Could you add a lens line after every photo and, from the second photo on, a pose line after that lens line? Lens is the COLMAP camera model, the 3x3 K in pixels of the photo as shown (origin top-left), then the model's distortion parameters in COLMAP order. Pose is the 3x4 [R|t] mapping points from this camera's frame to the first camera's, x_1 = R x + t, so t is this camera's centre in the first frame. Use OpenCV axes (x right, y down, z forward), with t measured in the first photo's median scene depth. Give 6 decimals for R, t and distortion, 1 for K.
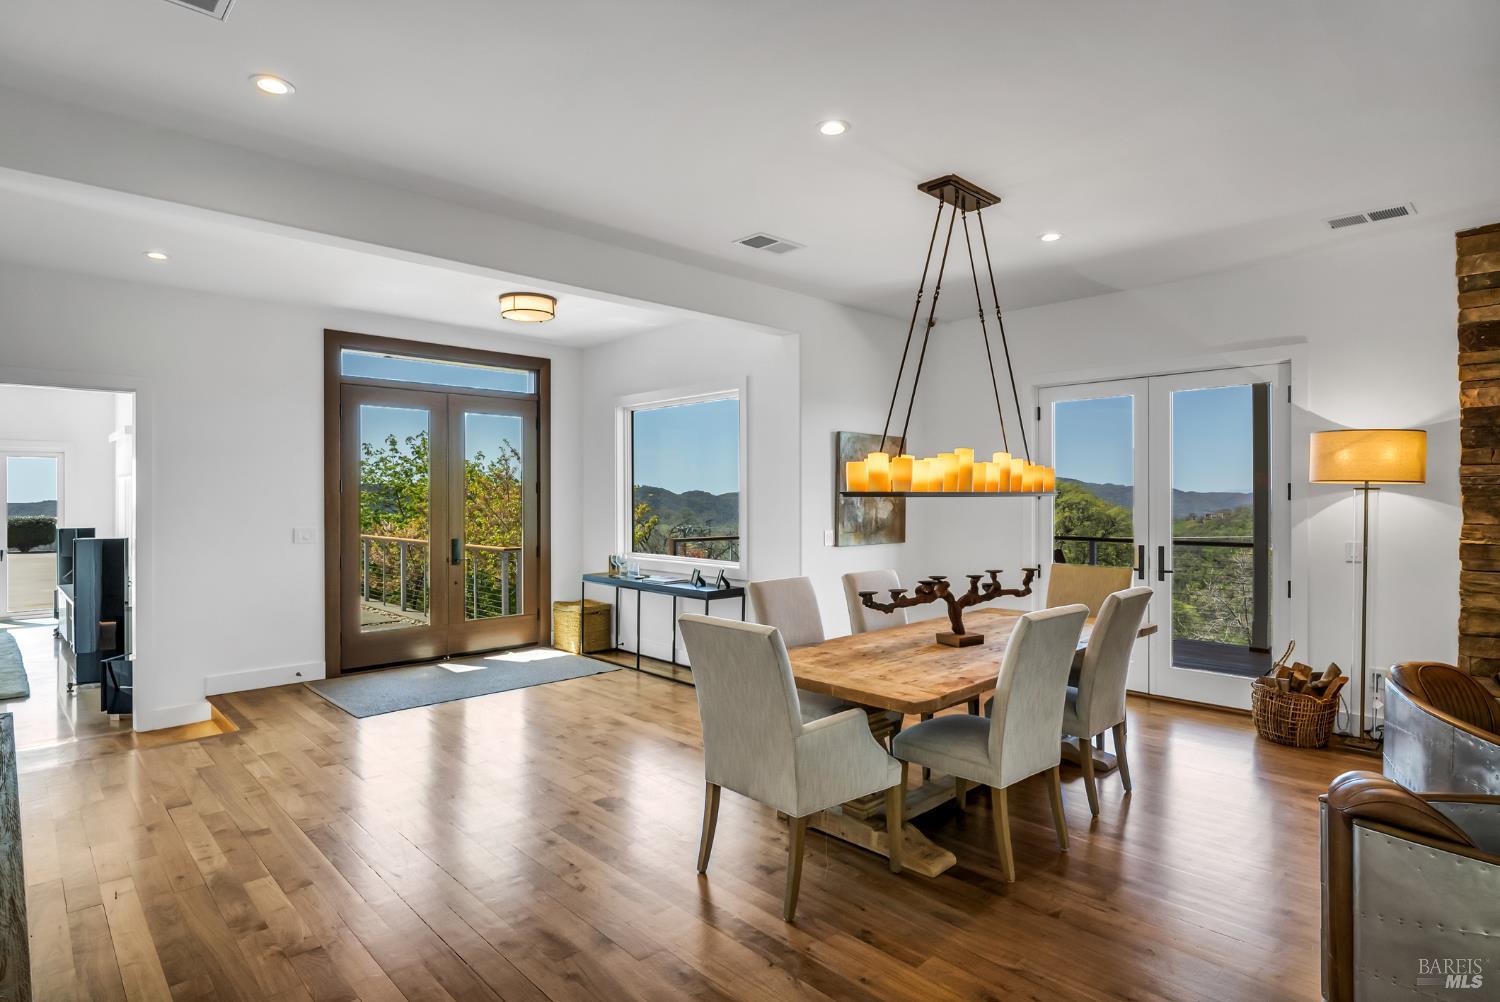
lens RADIAL K [[765.6, 0, 749.8], [0, 765.6, 499.3], [0, 0, 1]] dist [-0.001737, -0.000736]
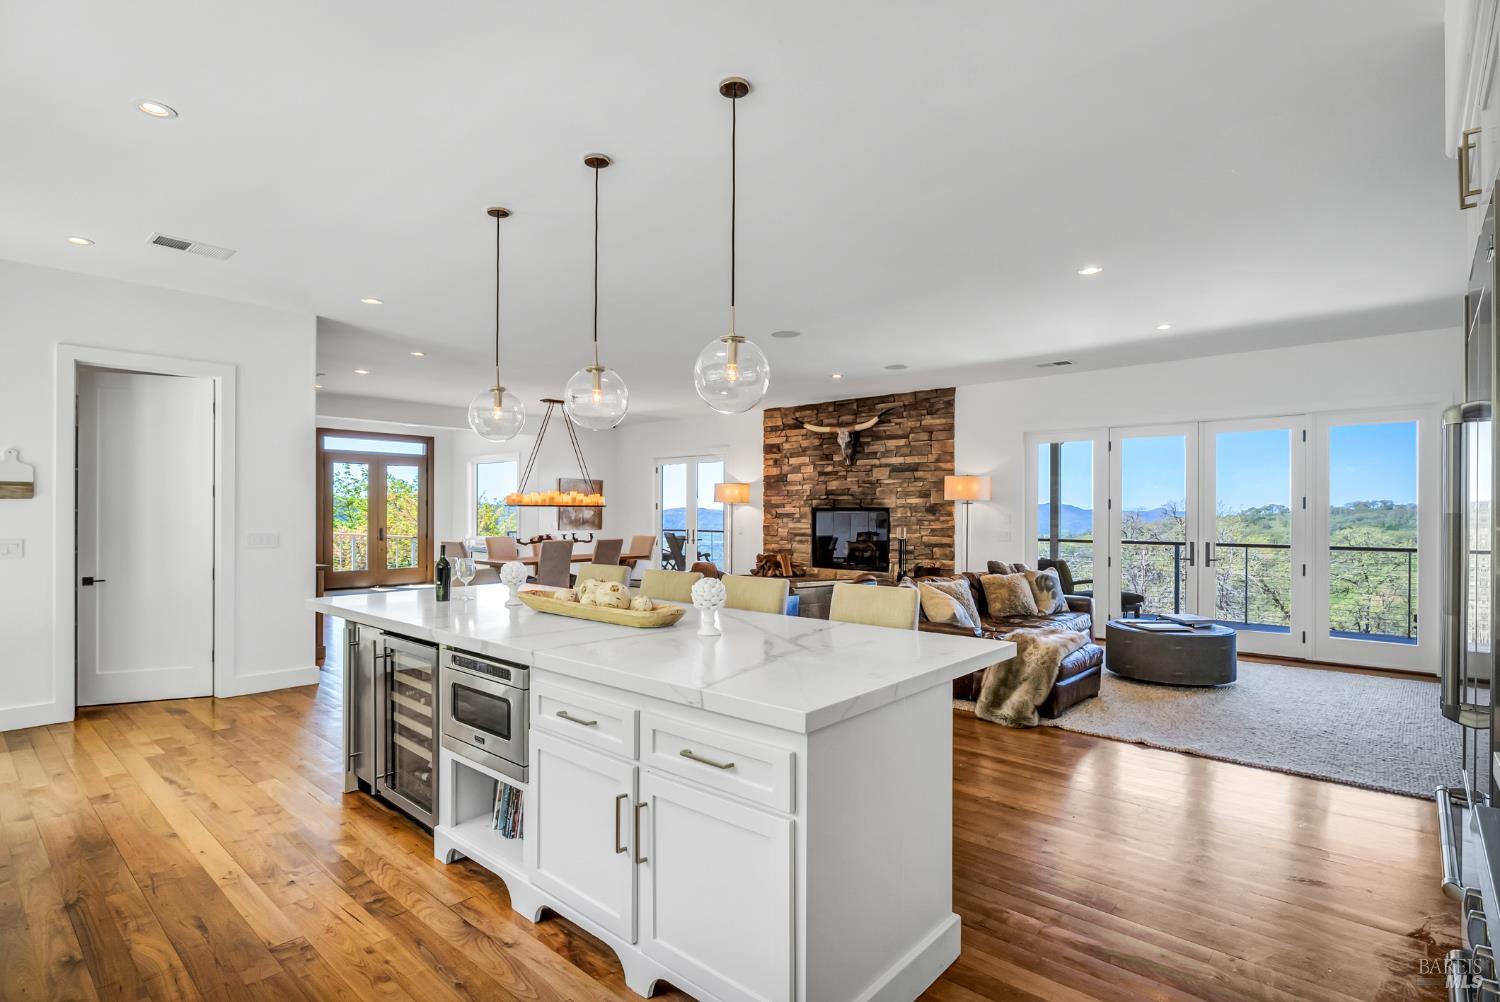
lens RADIAL K [[752.4, 0, 800.2], [0, 752.4, 515.6], [0, 0, 1]] dist [-0.012959, -0.000485]
pose [[0.993786, 0.004632, 0.111209, 0.535553], [-0.004248, 0.999984, -0.003693, 0.024101], [-0.111225, 0.003198, 0.993790, -1.178549]]
